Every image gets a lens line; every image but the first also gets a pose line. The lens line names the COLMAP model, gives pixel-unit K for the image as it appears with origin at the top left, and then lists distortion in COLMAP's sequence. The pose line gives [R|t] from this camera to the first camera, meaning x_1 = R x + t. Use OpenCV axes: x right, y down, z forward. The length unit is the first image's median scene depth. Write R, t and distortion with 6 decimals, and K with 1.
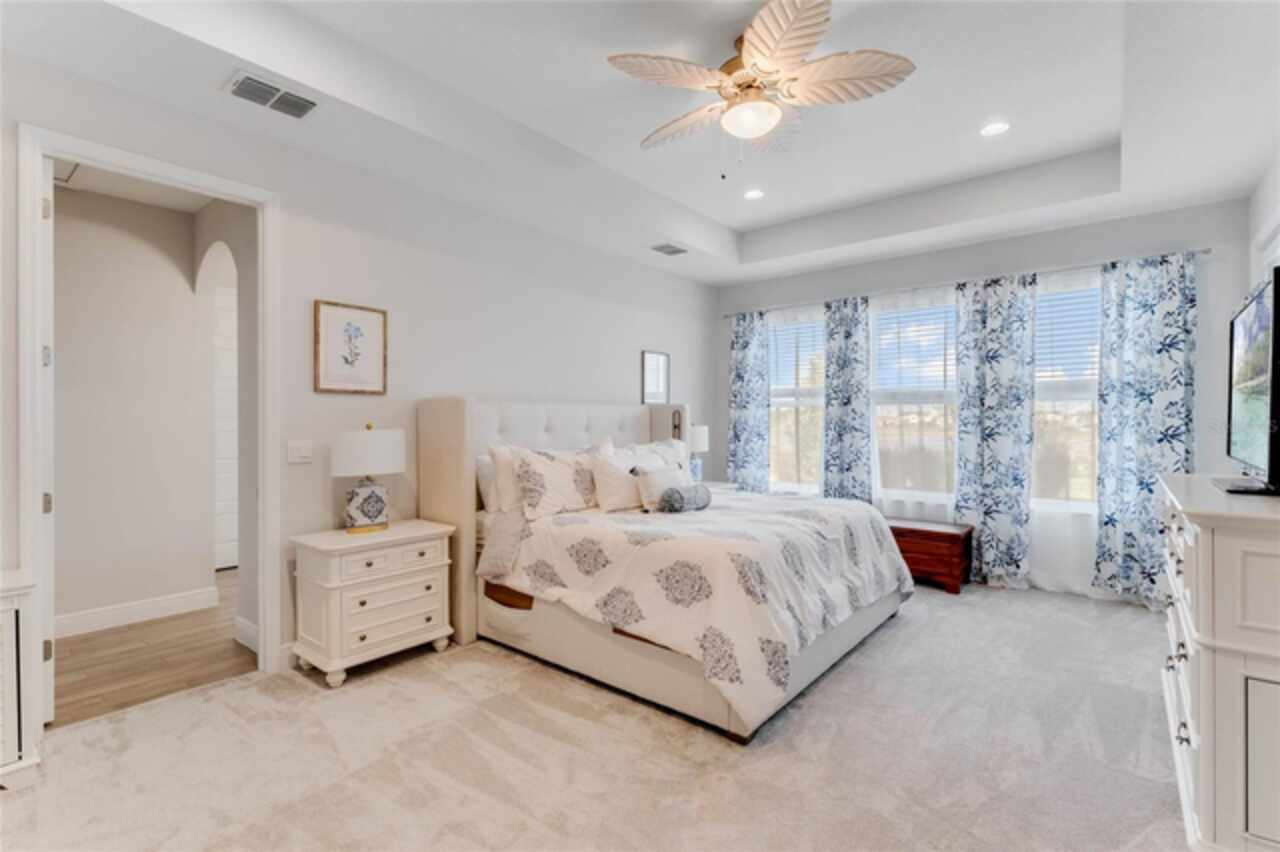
lens RADIAL K [[581.0, 0, 640.0], [0, 581.0, 426.0], [0, 0, 1]] dist [-0.001849, -0.000034]
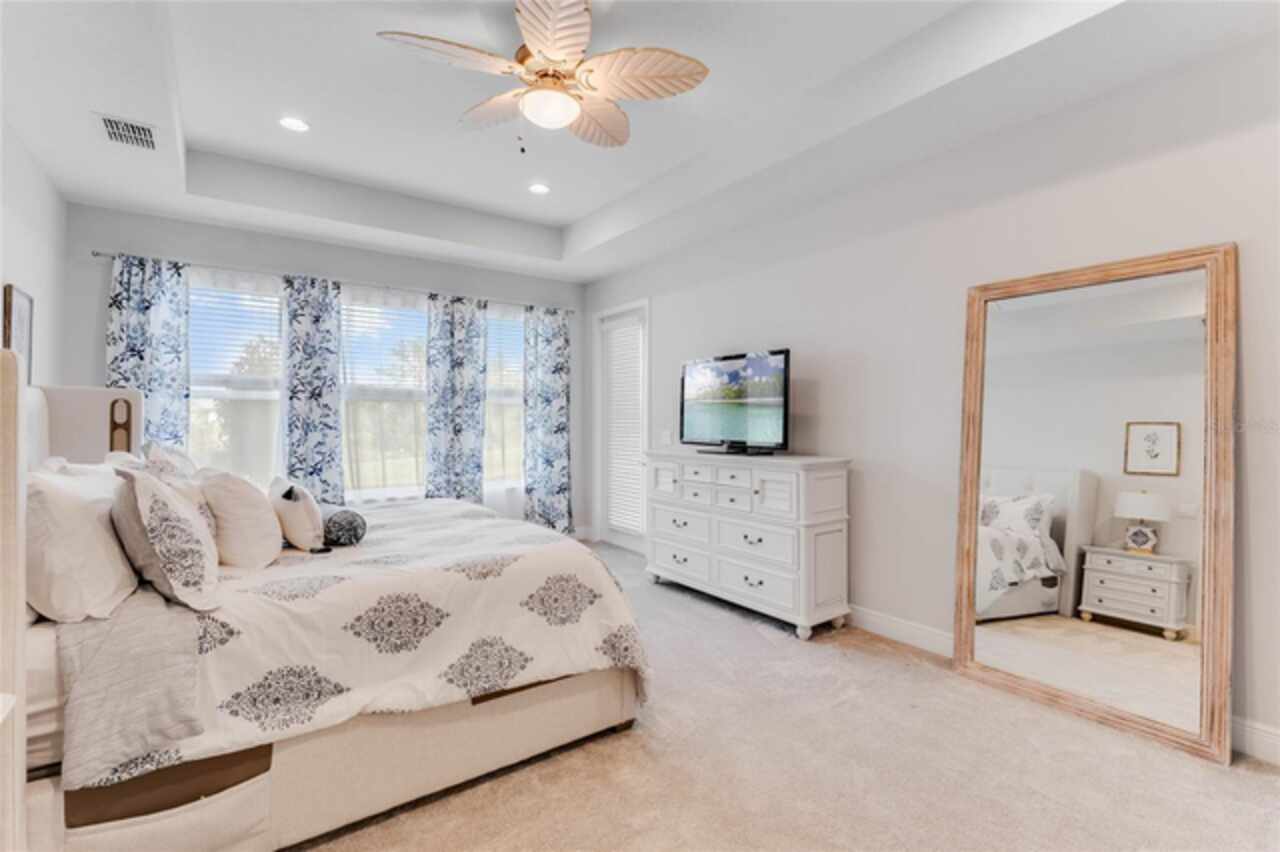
lens RADIAL K [[558.5, 0, 654.1], [0, 558.5, 416.1], [0, 0, 1]] dist [-0.001496, -0.000229]
pose [[0.262448, 0.006498, 0.964924, -0.371696], [0.004394, 0.999959, -0.007929, -0.002653], [-0.964936, 0.006321, 0.262409, 0.326221]]
